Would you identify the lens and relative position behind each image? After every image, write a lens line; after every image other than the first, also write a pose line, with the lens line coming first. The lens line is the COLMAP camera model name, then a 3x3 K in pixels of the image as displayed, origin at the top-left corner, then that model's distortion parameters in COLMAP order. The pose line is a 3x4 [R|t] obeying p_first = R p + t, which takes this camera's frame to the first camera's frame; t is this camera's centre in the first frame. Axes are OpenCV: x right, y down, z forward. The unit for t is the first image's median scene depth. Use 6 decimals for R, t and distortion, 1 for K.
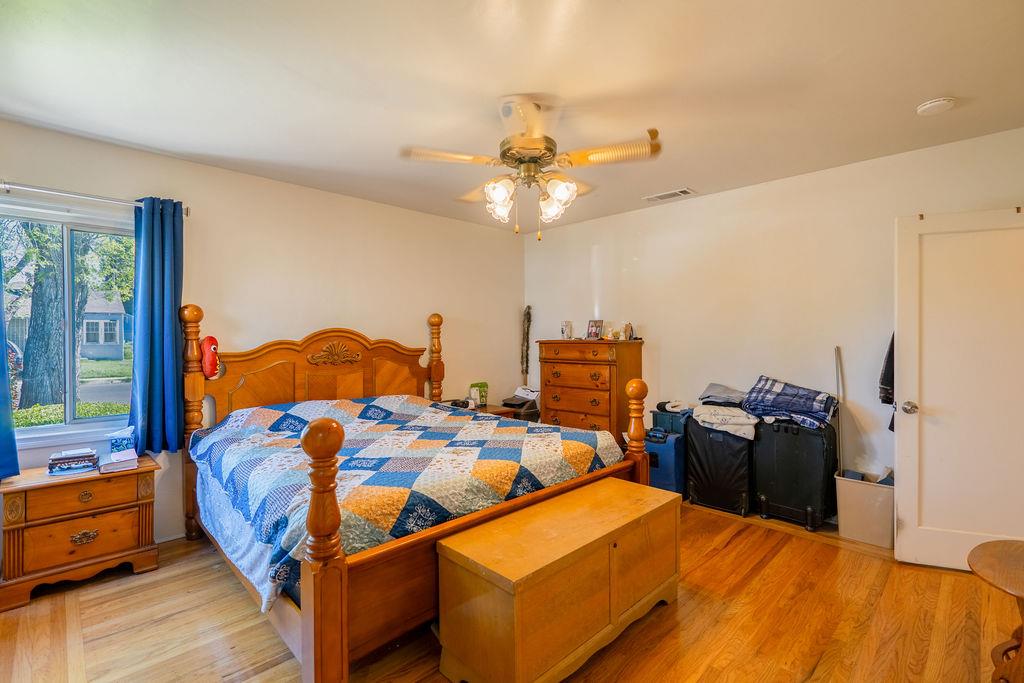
lens RADIAL K [[471.7, 0, 522.6], [0, 471.7, 337.1], [0, 0, 1]] dist [-0.009685, 0.001704]
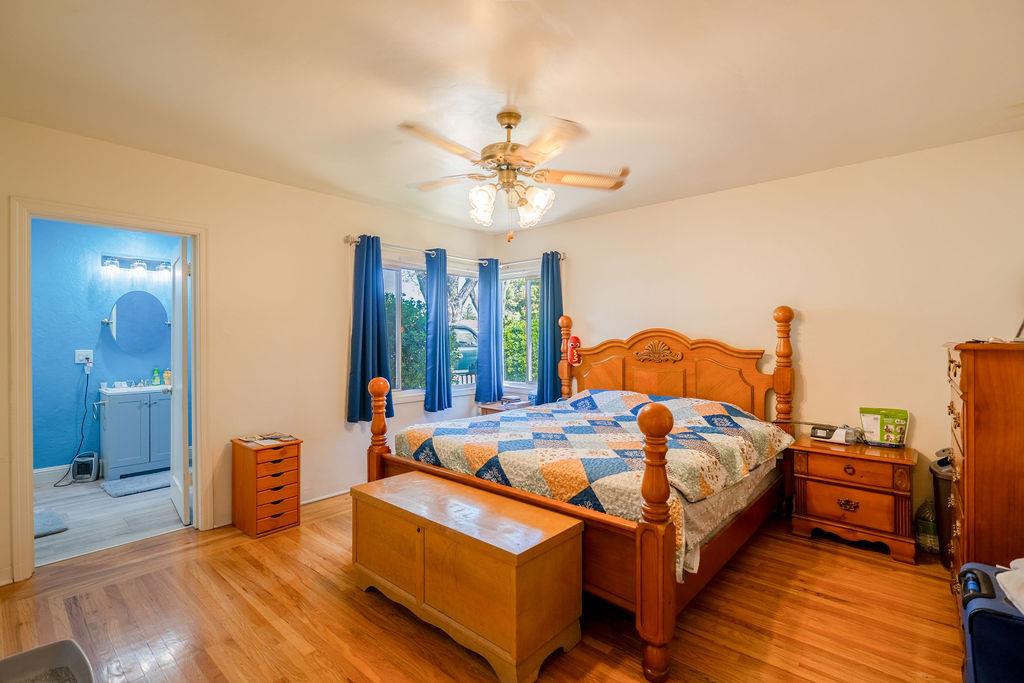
lens RADIAL K [[471.7, 0, 519.1], [0, 471.7, 342.3], [0, 0, 1]] dist [-0.009685, 0.001704]
pose [[0.063275, 0.021102, -0.997773, 0.717438], [0.012258, 0.999685, 0.021920, -0.016567], [0.997921, -0.013617, 0.062997, 0.628121]]
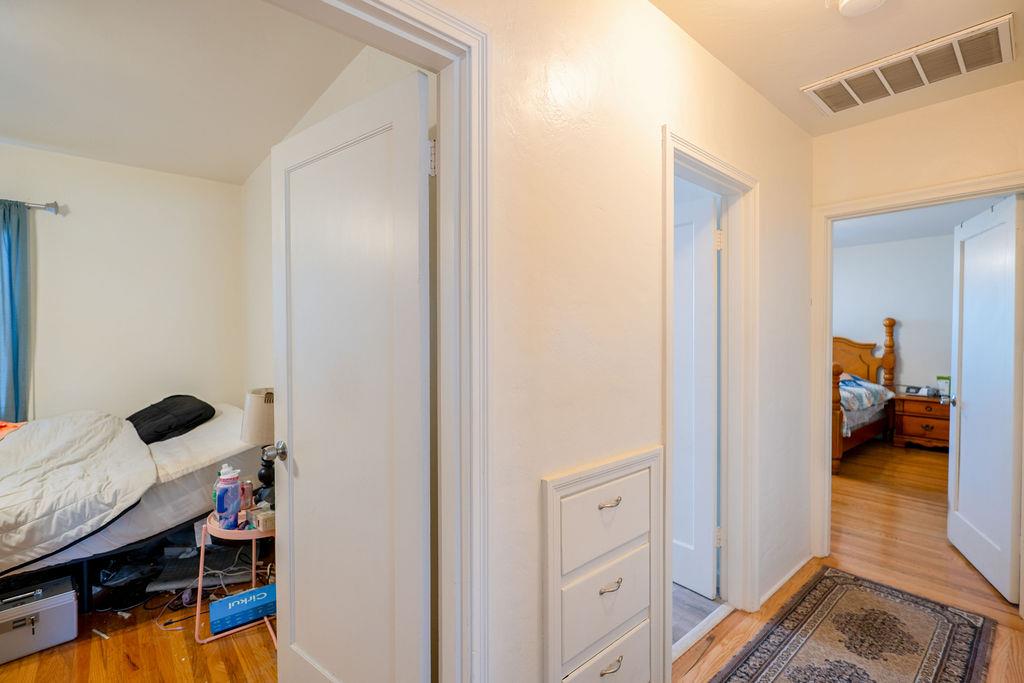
lens RADIAL K [[471.7, 0, 514.6], [0, 471.7, 339.8], [0, 0, 1]] dist [-0.009685, 0.001704]
pose [[-0.084113, 0.031071, -0.995972, 1.534938], [0.006874, 0.999508, 0.030601, -0.044346], [0.996432, -0.004273, -0.084285, 0.061957]]
